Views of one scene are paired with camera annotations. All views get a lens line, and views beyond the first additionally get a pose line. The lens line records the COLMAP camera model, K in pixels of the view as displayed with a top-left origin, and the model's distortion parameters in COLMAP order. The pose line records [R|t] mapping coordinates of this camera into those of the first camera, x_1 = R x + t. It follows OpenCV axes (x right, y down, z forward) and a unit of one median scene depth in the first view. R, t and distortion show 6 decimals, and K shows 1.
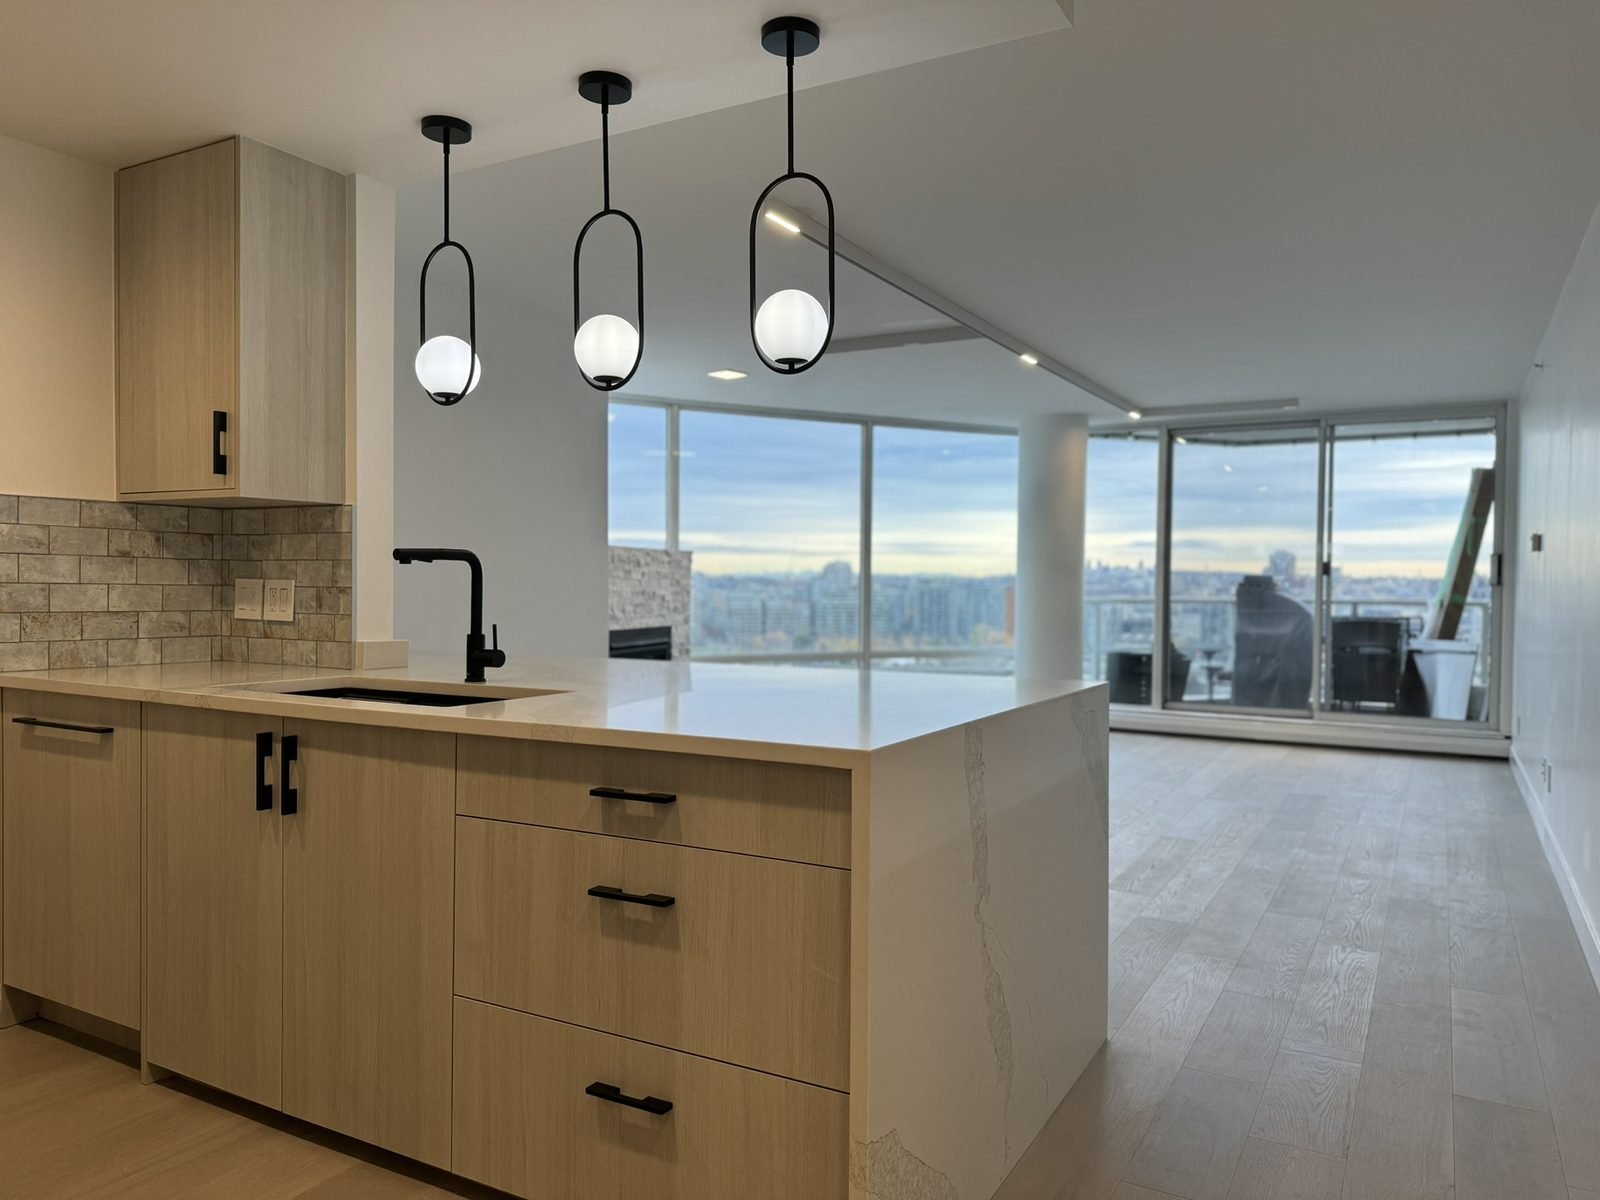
lens RADIAL K [[1141.7, 0, 800.0], [0, 1141.7, 600.0], [0, 0, 1]] dist [0.075971, -0.113673]
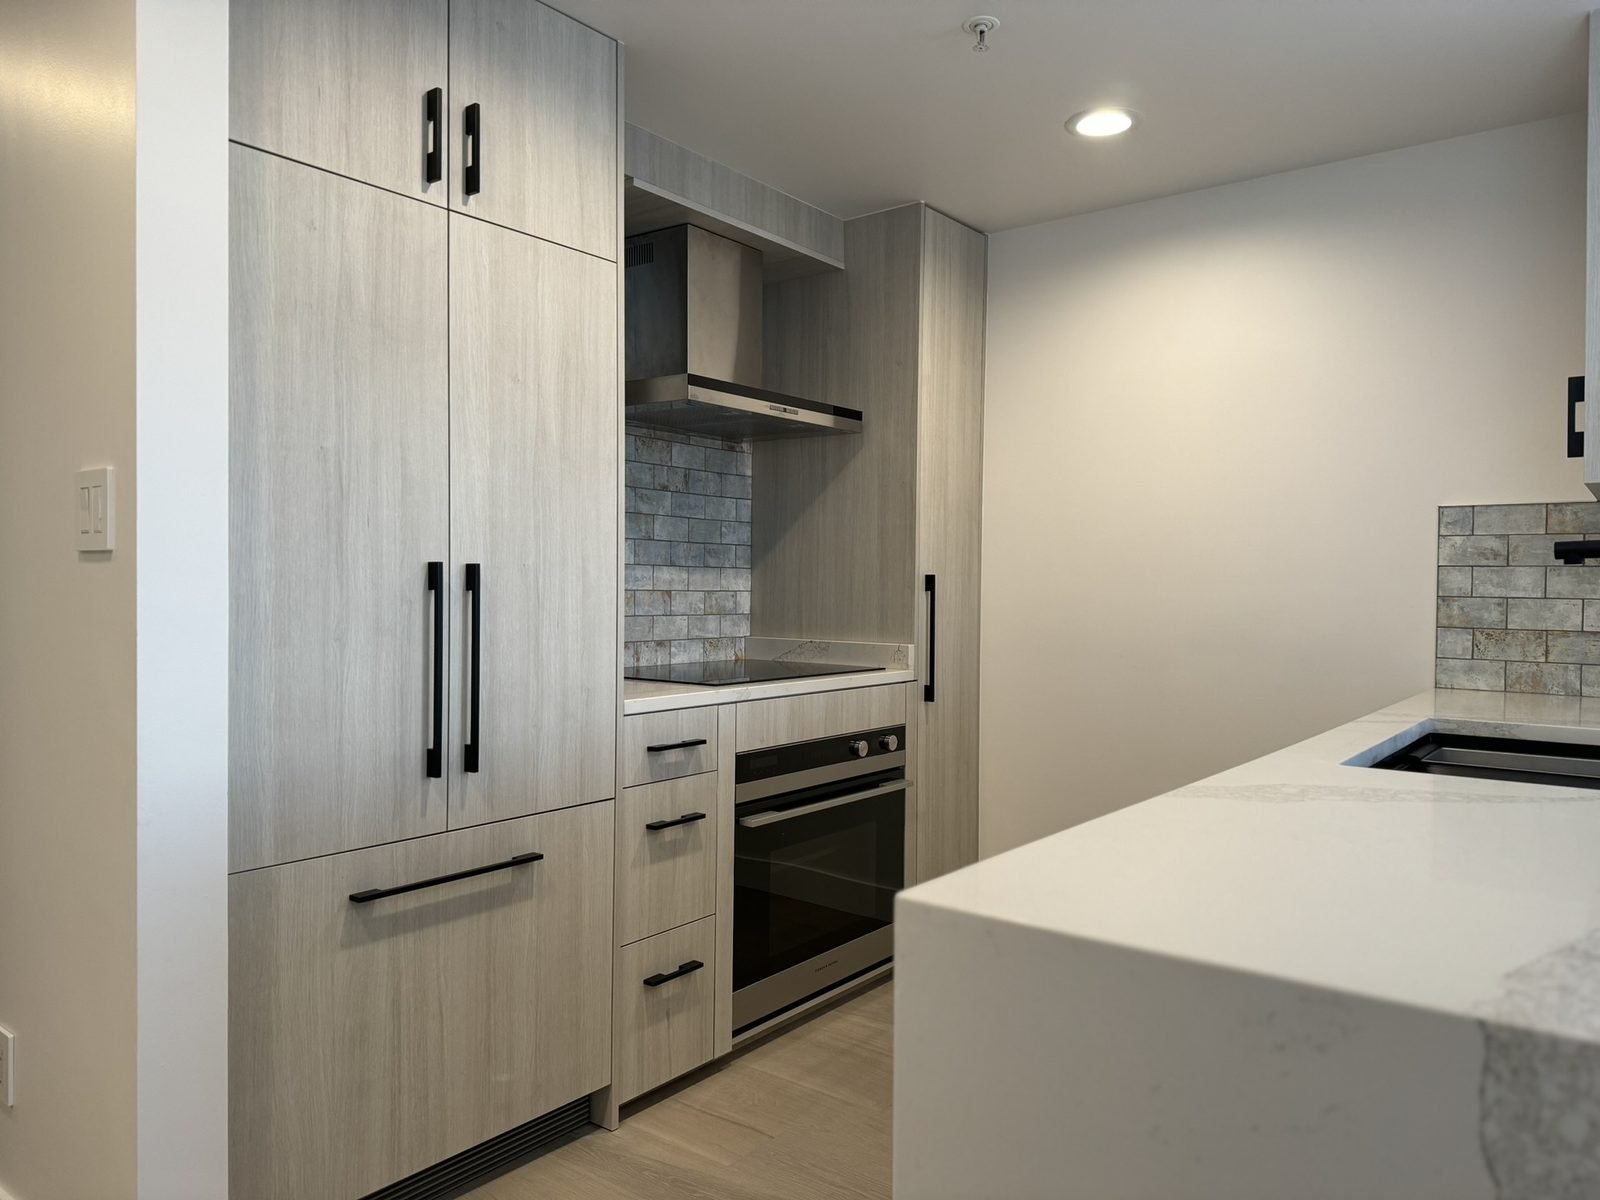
lens RADIAL K [[1111.5, 0, 800.0], [0, 1111.5, 600.0], [0, 0, 1]] dist [0.081653, -0.104039]
pose [[-0.143747, -0.000088, -0.989615, 0.312319], [-0.025174, 0.999677, 0.003568, -0.001682], [0.989294, 0.025426, -0.143702, 0.563127]]
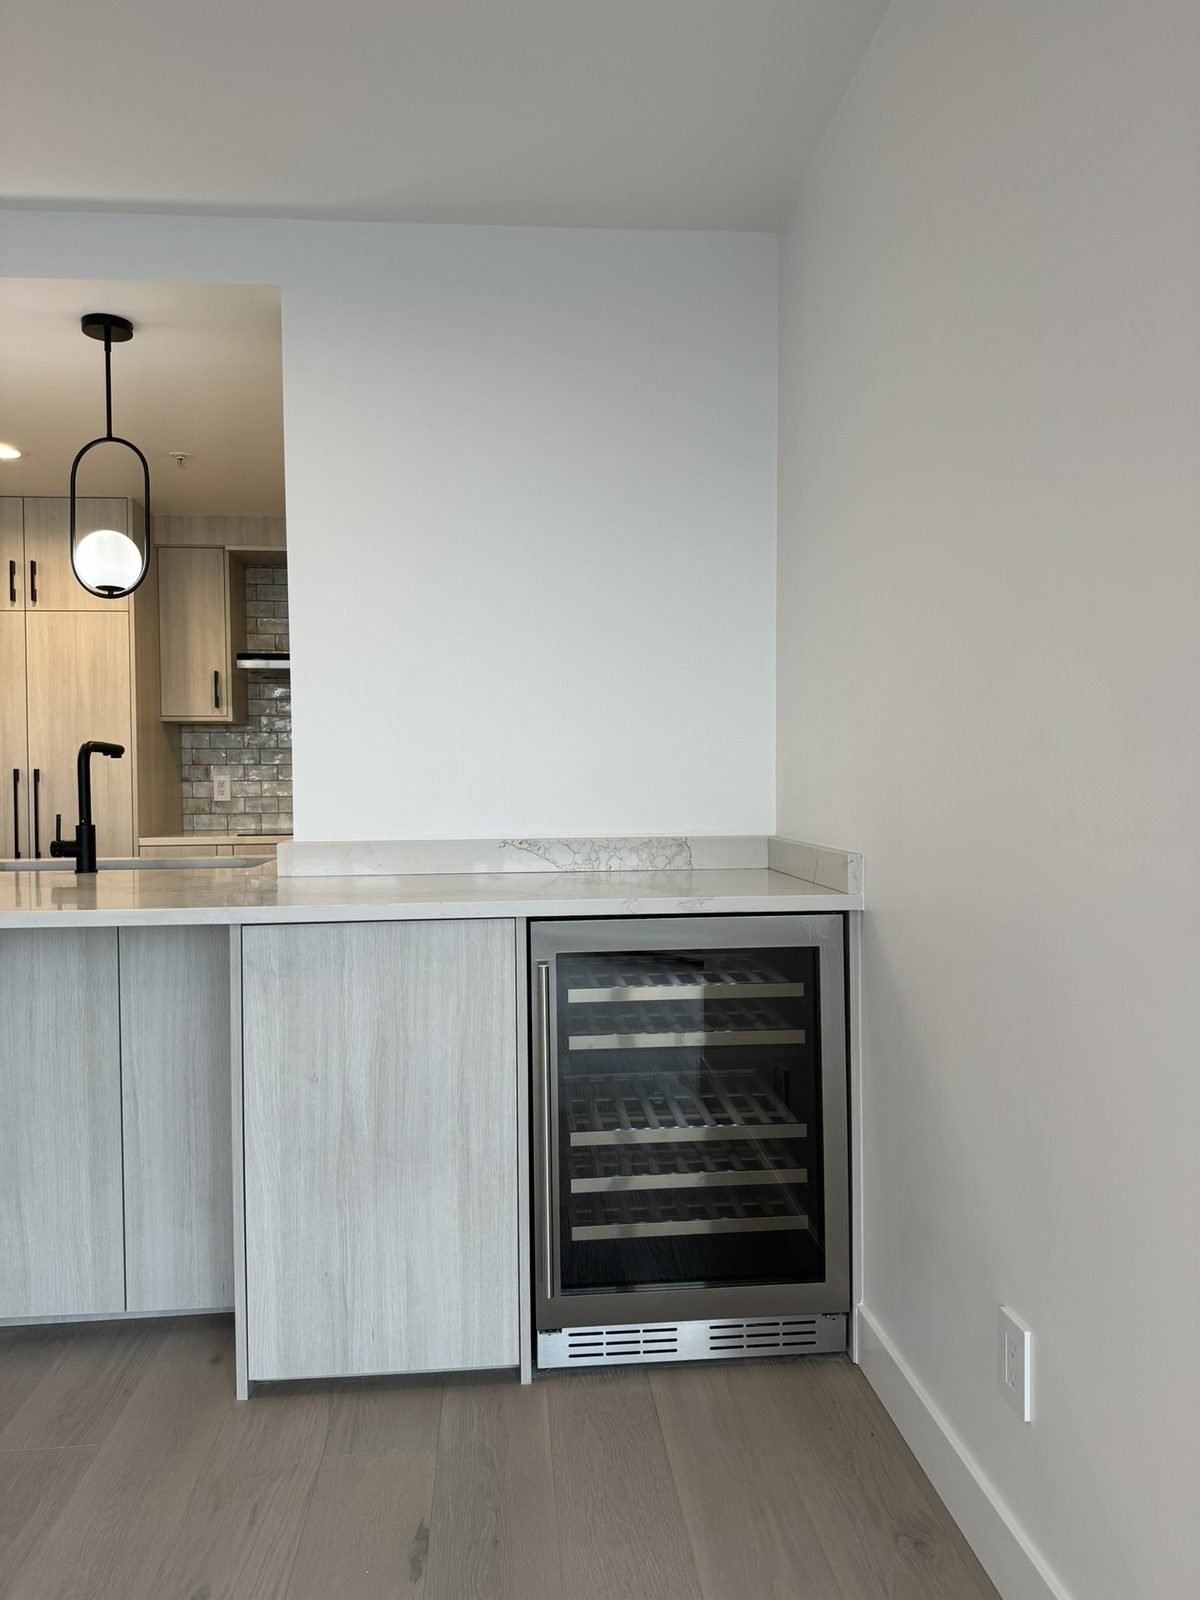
lens RADIAL K [[1141.7, 0, 643.3], [0, 1141.7, 799.0], [0, 0, 1]] dist [0.075971, -0.113673]
pose [[-0.818386, 0.007507, -0.574620, -0.100763], [-0.007781, 0.999678, 0.024142, -0.020000], [0.574616, 0.024229, -0.818064, 1.956236]]
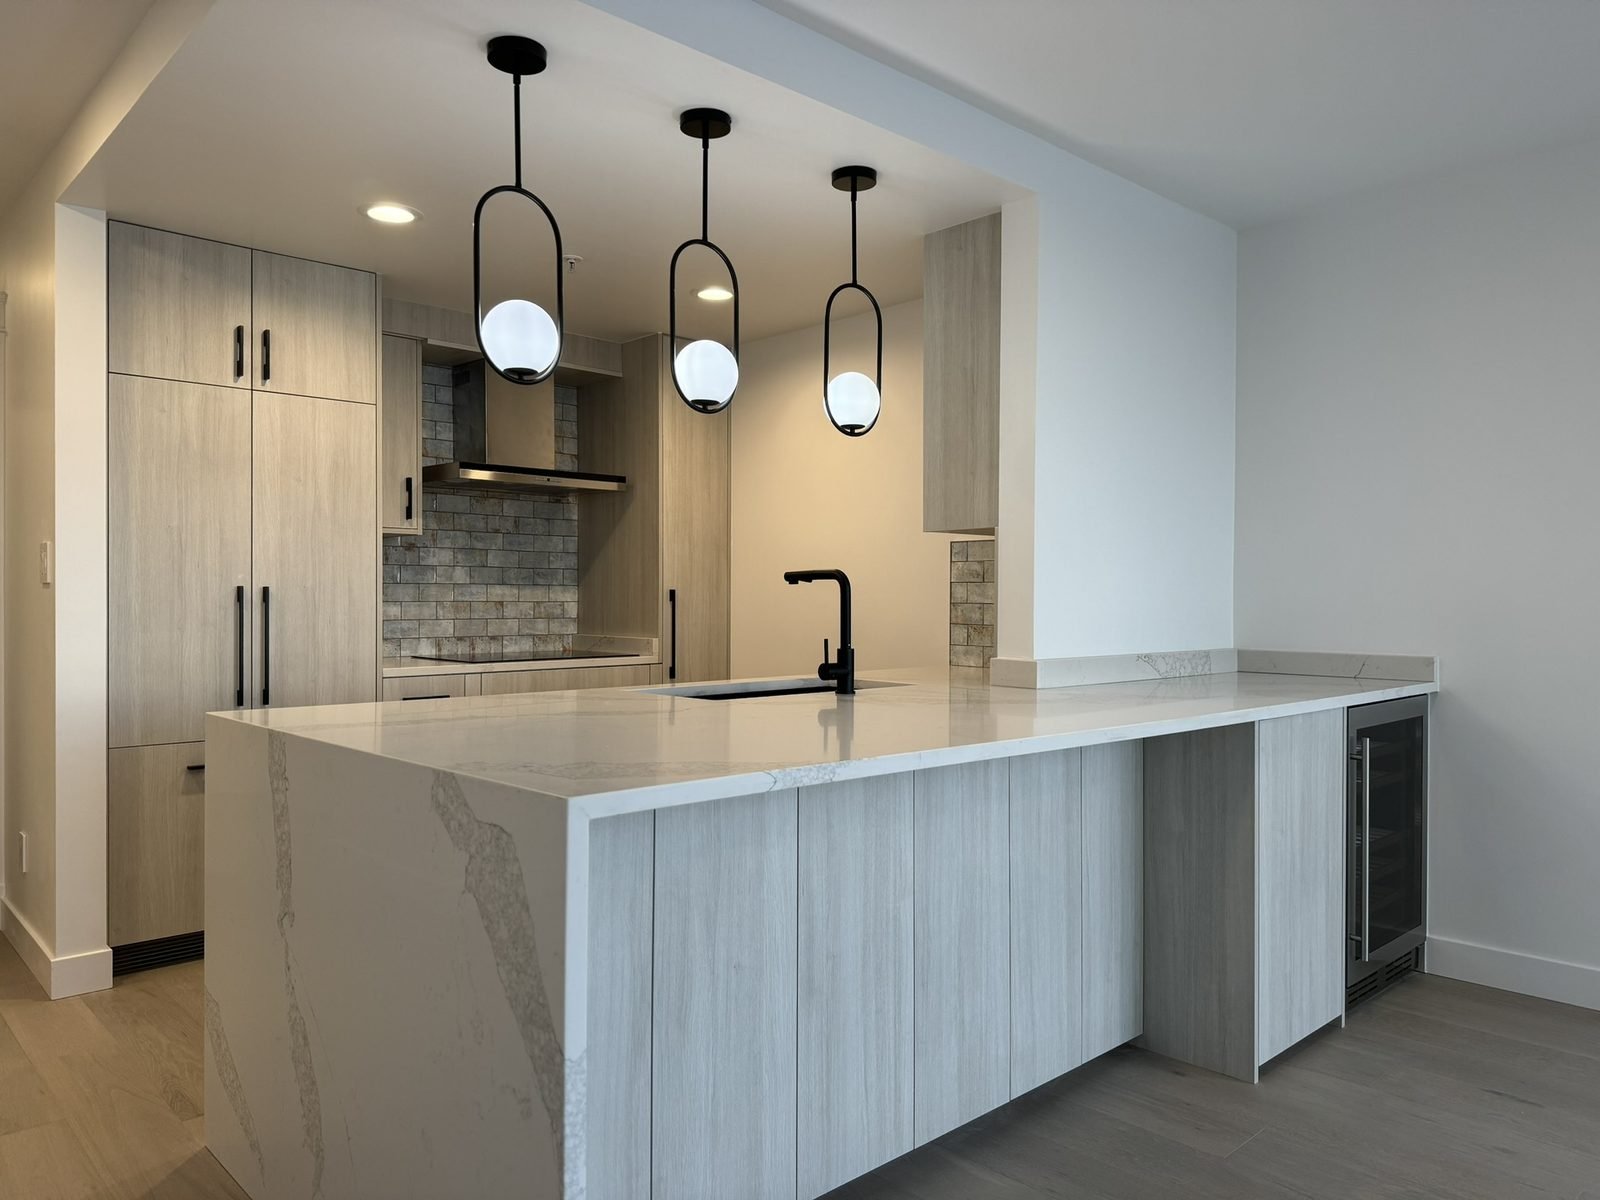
lens RADIAL K [[1126.6, 0, 826.7], [0, 1126.6, 601.5], [0, 0, 1]] dist [0.068707, -0.115048]
pose [[-0.286567, -0.007596, -0.958030, 0.658080], [-0.020592, 0.999786, -0.001767, -0.010538], [0.957839, 0.019222, -0.286663, 1.181993]]
